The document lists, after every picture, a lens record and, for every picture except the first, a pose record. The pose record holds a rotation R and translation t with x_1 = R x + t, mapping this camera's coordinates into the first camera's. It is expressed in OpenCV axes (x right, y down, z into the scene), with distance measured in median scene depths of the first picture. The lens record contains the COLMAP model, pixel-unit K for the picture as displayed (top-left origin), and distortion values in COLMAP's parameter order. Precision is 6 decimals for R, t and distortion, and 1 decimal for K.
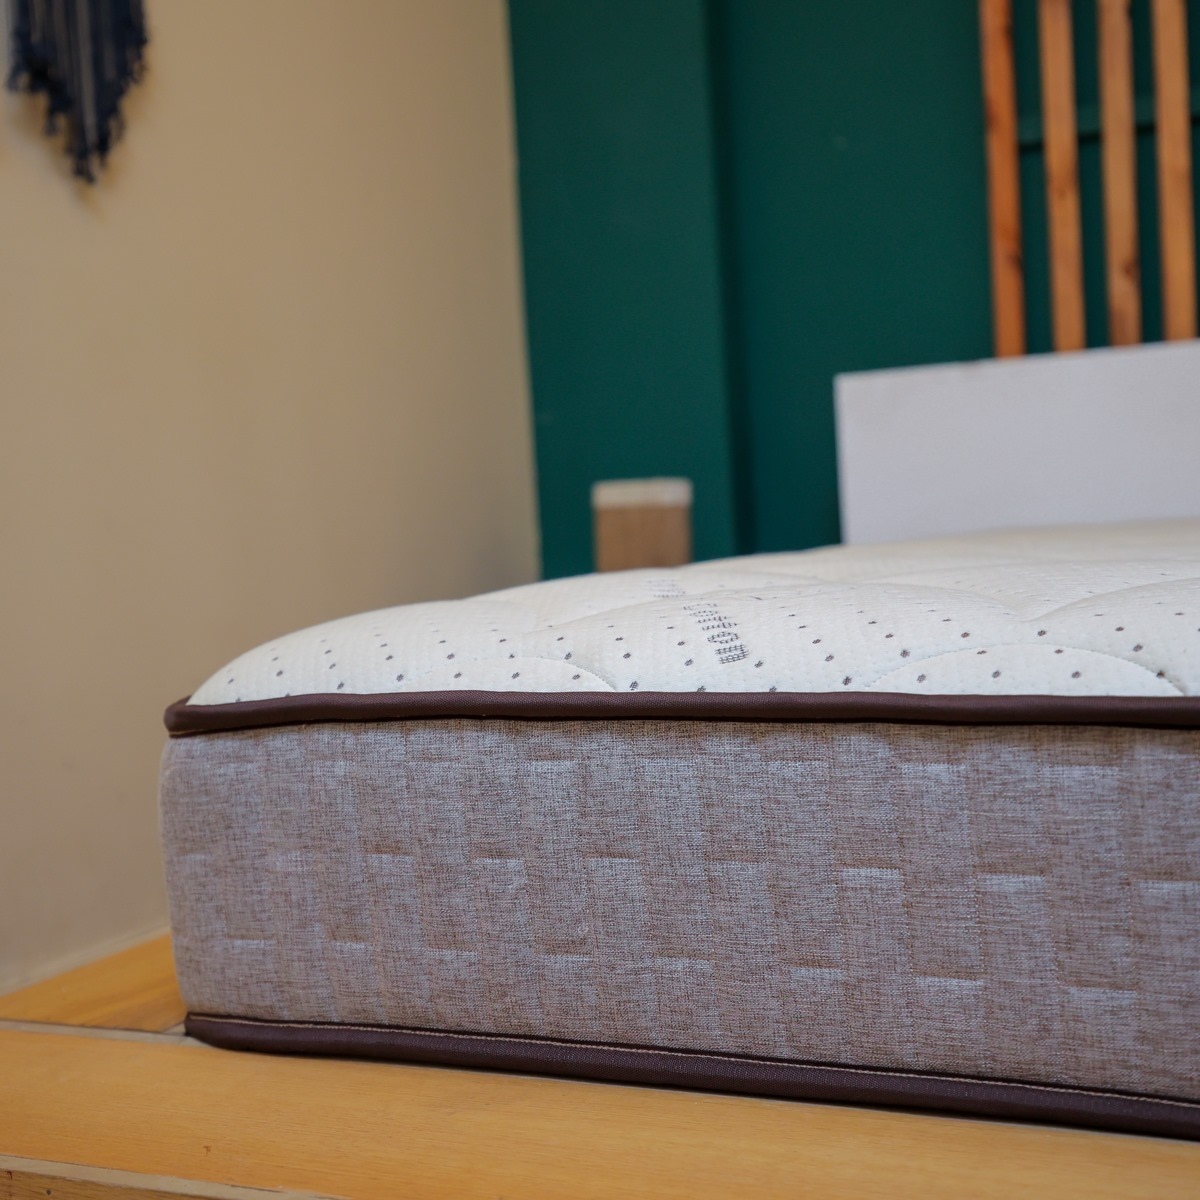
lens RADIAL K [[1705.7, 0, 600.0], [0, 1705.7, 600.0], [0, 0, 1]] dist [0.036133, 0.044260]
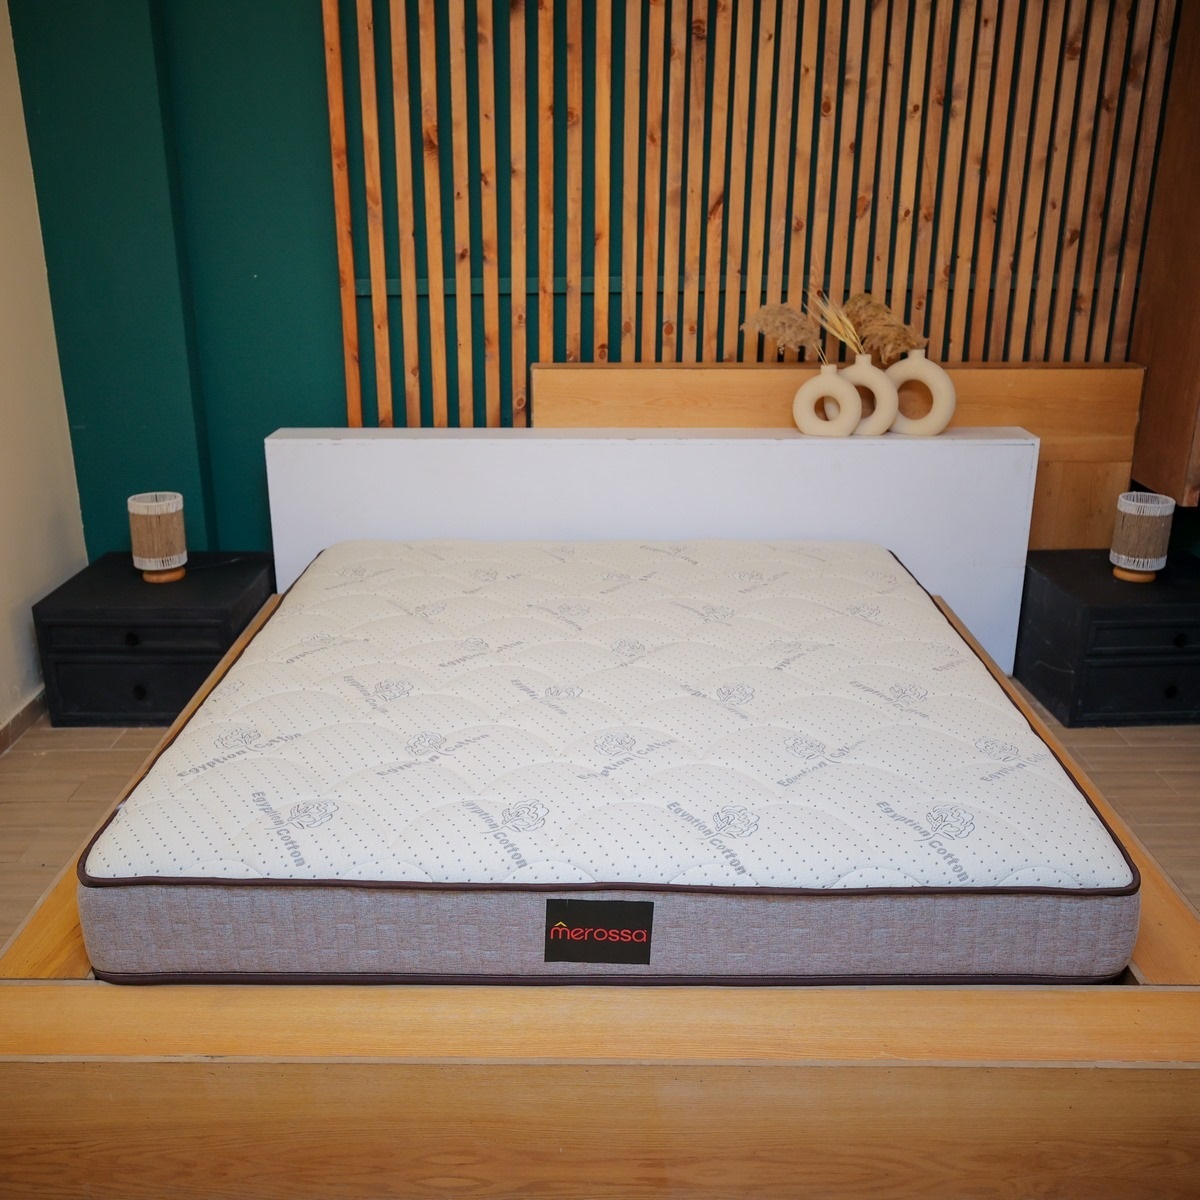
lens RADIAL K [[1226.2, 0, 582.0], [0, 1226.2, 593.1], [0, 0, 1]] dist [0.013609, -0.009107]
pose [[0.908168, -0.081445, 0.410607, -0.335801], [-0.035337, 0.962473, 0.269066, -1.059108], [-0.417112, -0.258866, 0.871209, -1.069595]]
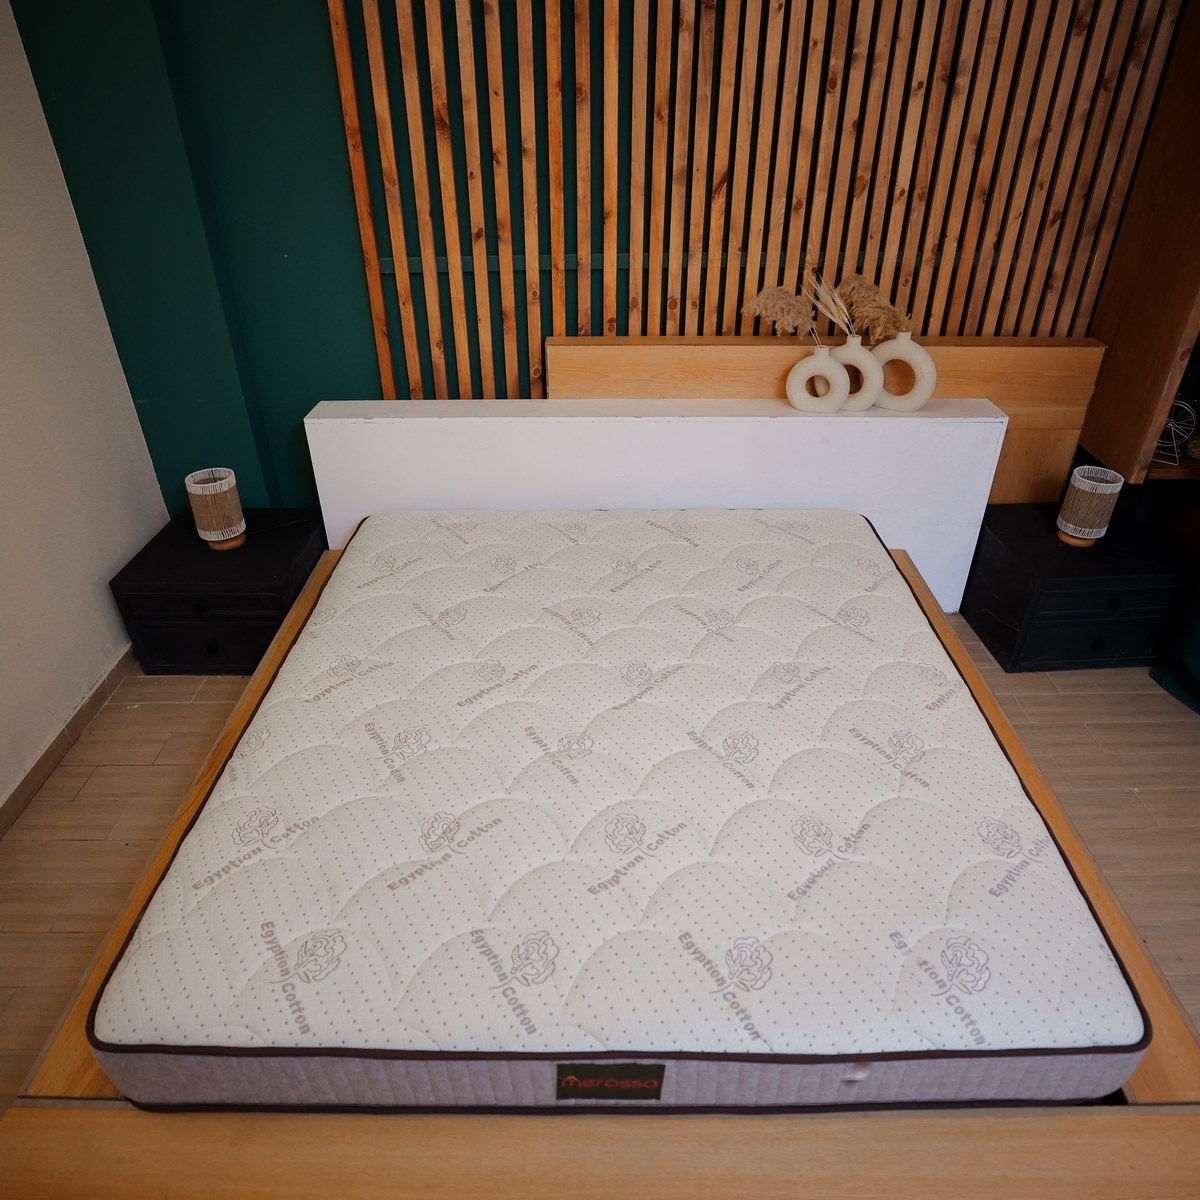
lens RADIAL K [[837.1, 0, 600.0], [0, 837.1, 600.0], [0, 0, 1]] dist [-0.032057, 0.006141]
pose [[0.905936, -0.183538, 0.381568, 0.129739], [-0.031179, 0.869804, 0.492411, -1.375234], [-0.422266, -0.457990, 0.782264, -0.061309]]
